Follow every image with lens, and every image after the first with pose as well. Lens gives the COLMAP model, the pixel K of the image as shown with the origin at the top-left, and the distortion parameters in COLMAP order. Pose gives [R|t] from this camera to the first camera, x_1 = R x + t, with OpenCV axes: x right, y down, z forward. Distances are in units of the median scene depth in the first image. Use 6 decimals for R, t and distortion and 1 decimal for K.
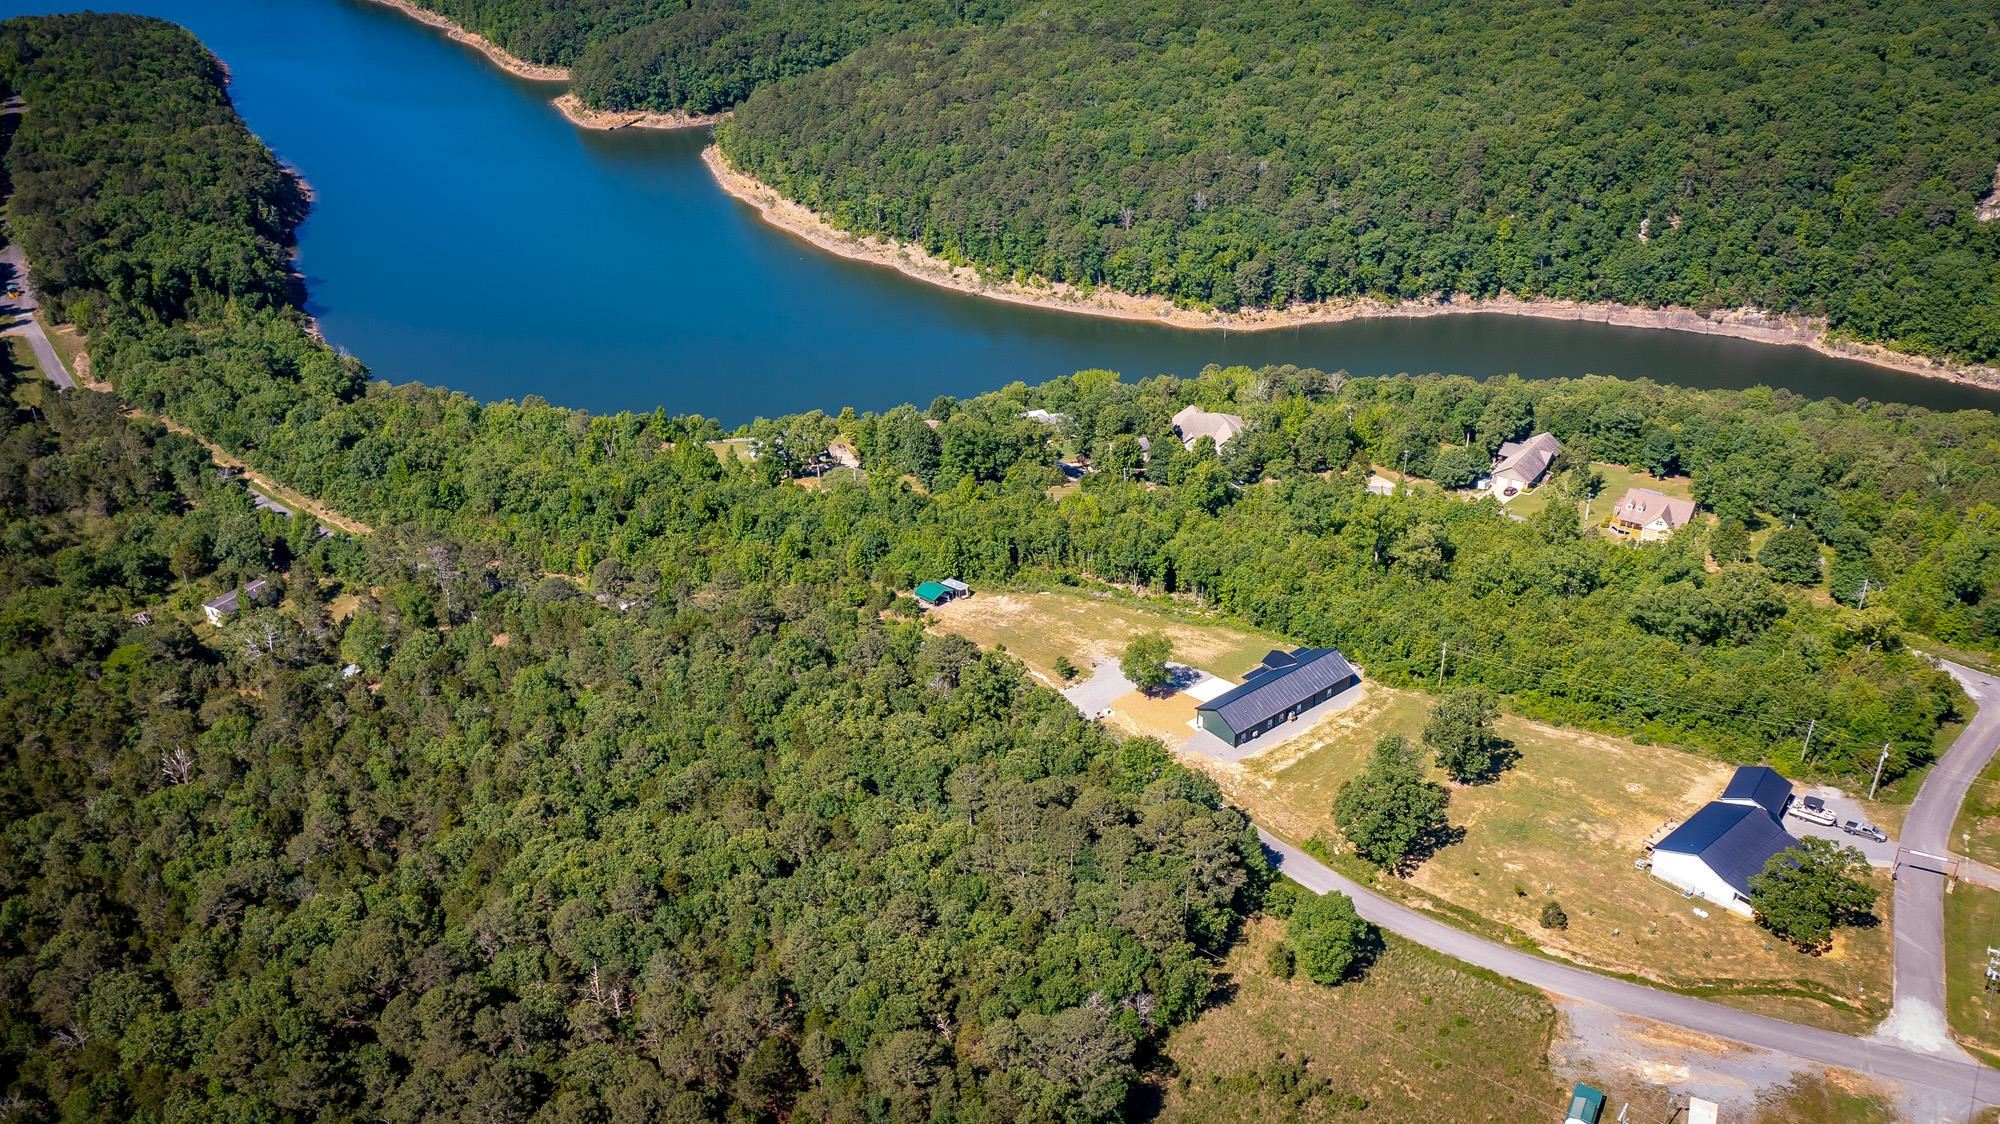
lens RADIAL K [[1607.7, 0, 1007.6], [0, 1607.7, 564.8], [0, 0, 1]] dist [0.002994, 0.010726]
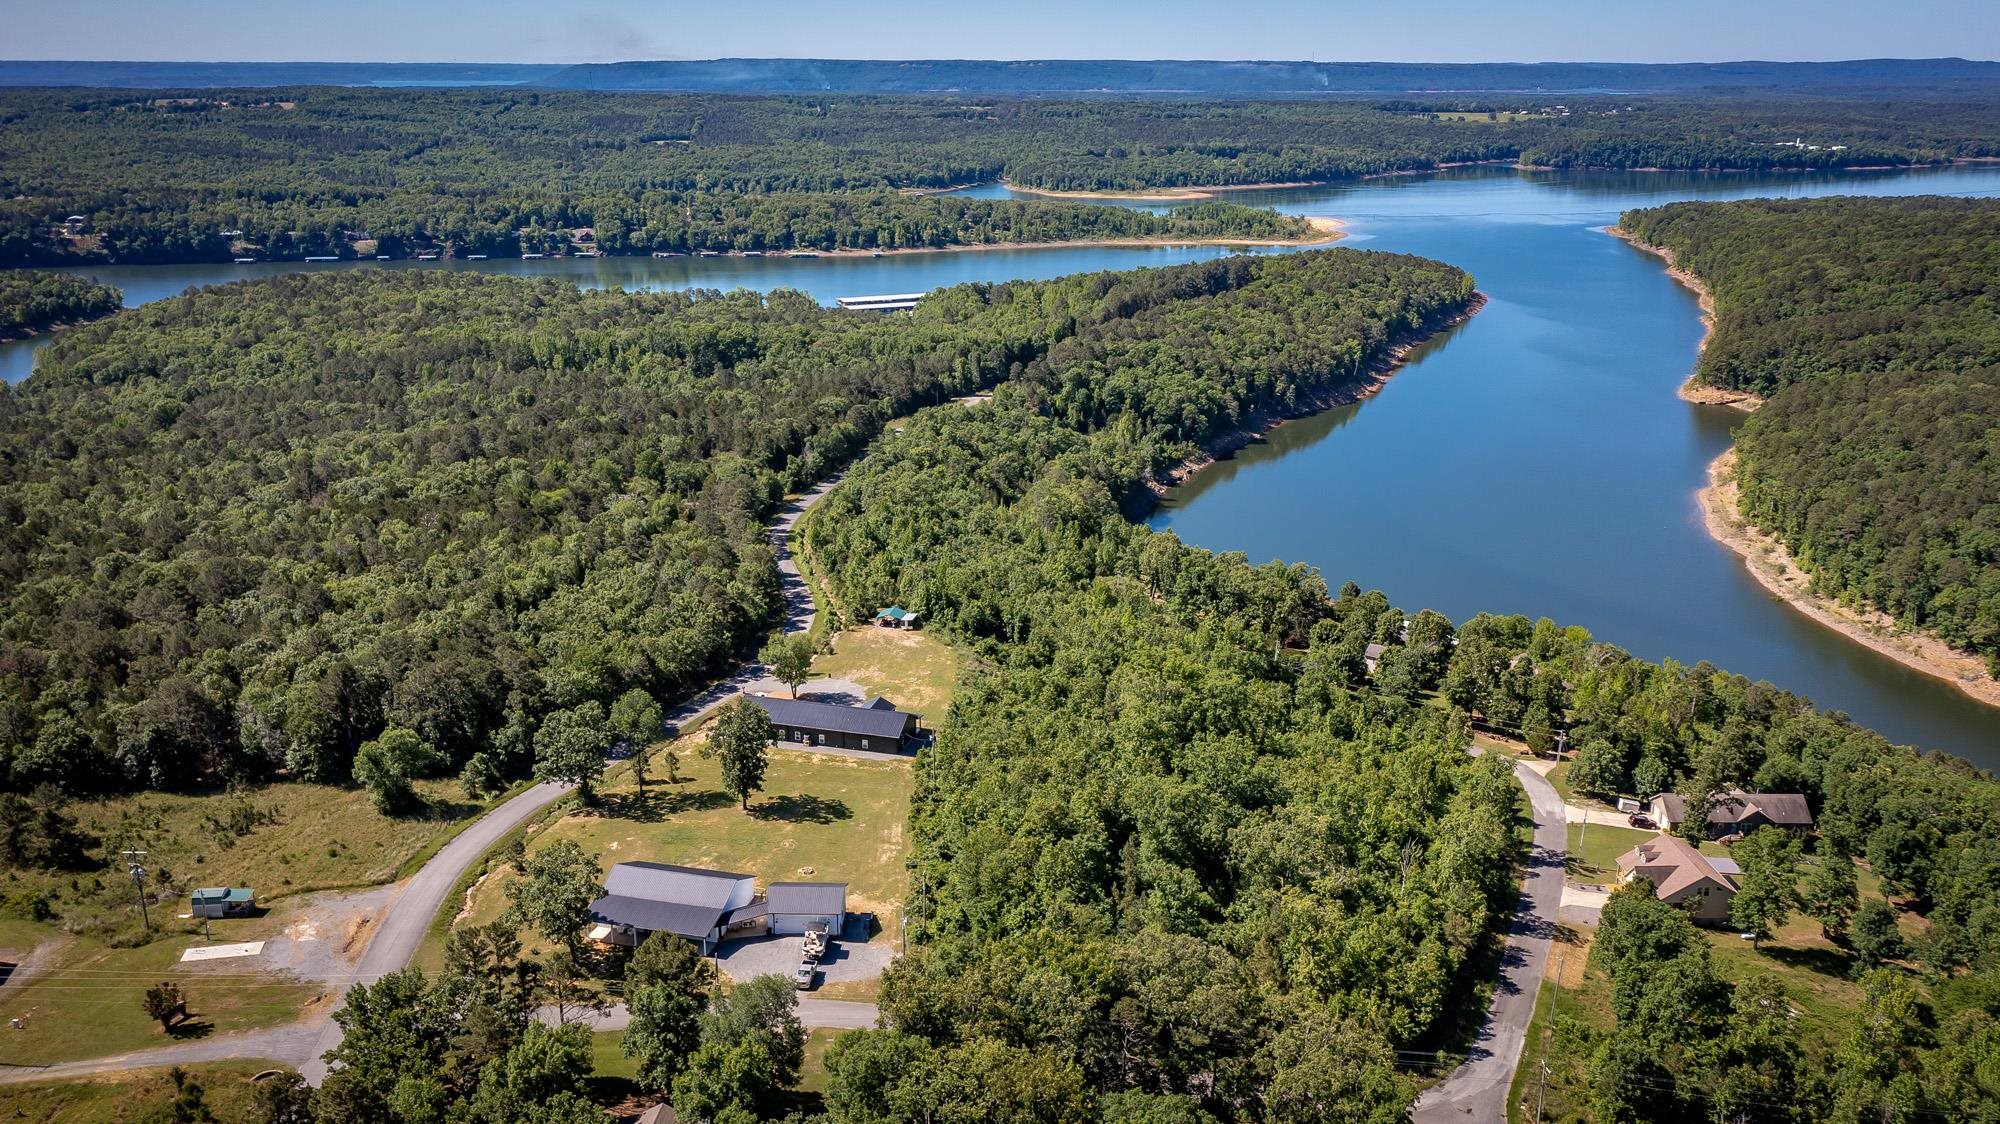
lens RADIAL K [[1634.3, 0, 990.8], [0, 1634.3, 563.6], [0, 0, 1]] dist [0.010697, 0.010282]
pose [[0.570153, 0.251082, -0.782230, 0.420000], [-0.402639, 0.915359, 0.000337, -0.021198], [0.716106, 0.314764, 0.622989, 0.177100]]
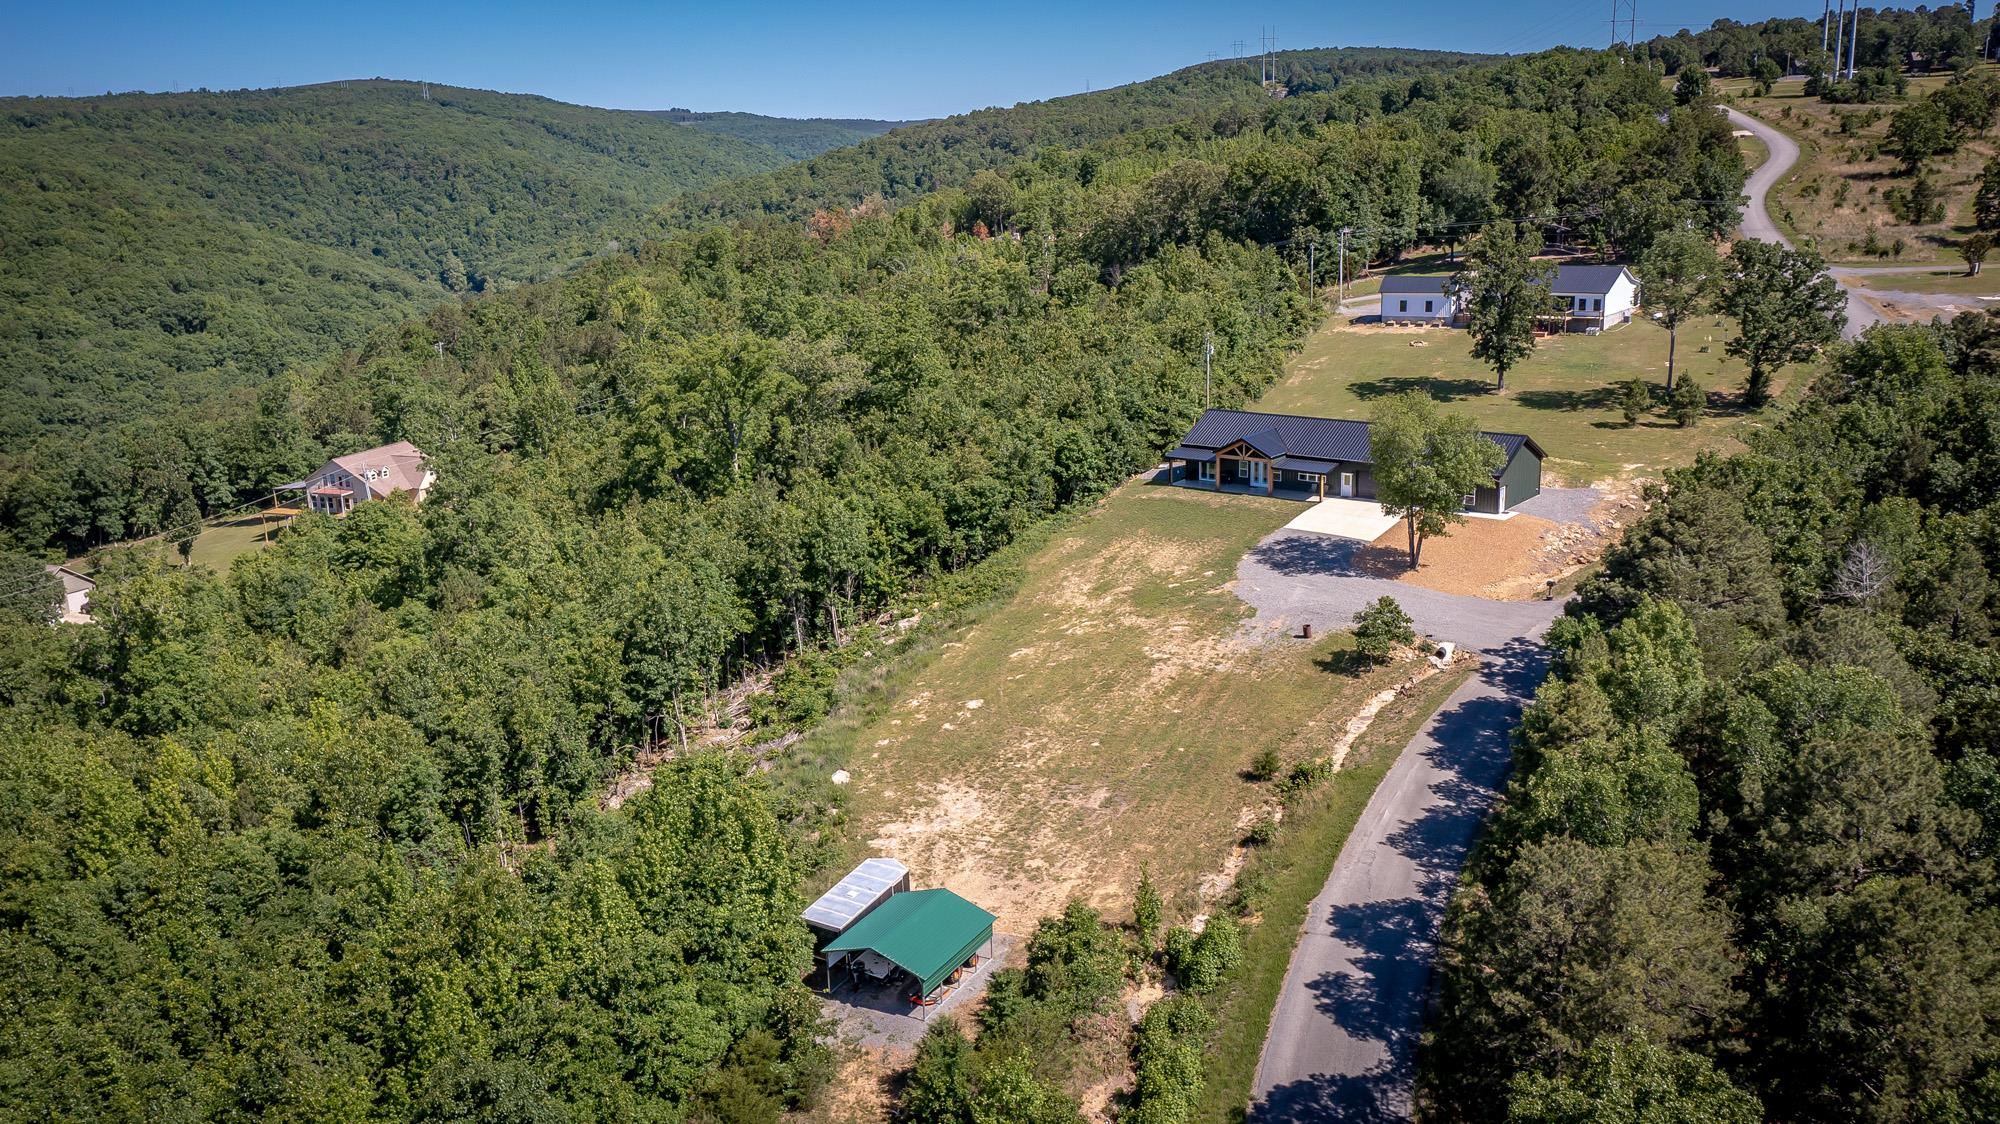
lens RADIAL K [[1607.7, 0, 1007.6], [0, 1607.7, 564.8], [0, 0, 1]] dist [0.002994, 0.010726]
pose [[-0.226971, -0.221079, 0.948477, -0.126288], [0.496753, 0.811401, 0.308001, -0.044079], [-0.837687, 0.541067, -0.074343, 0.488947]]
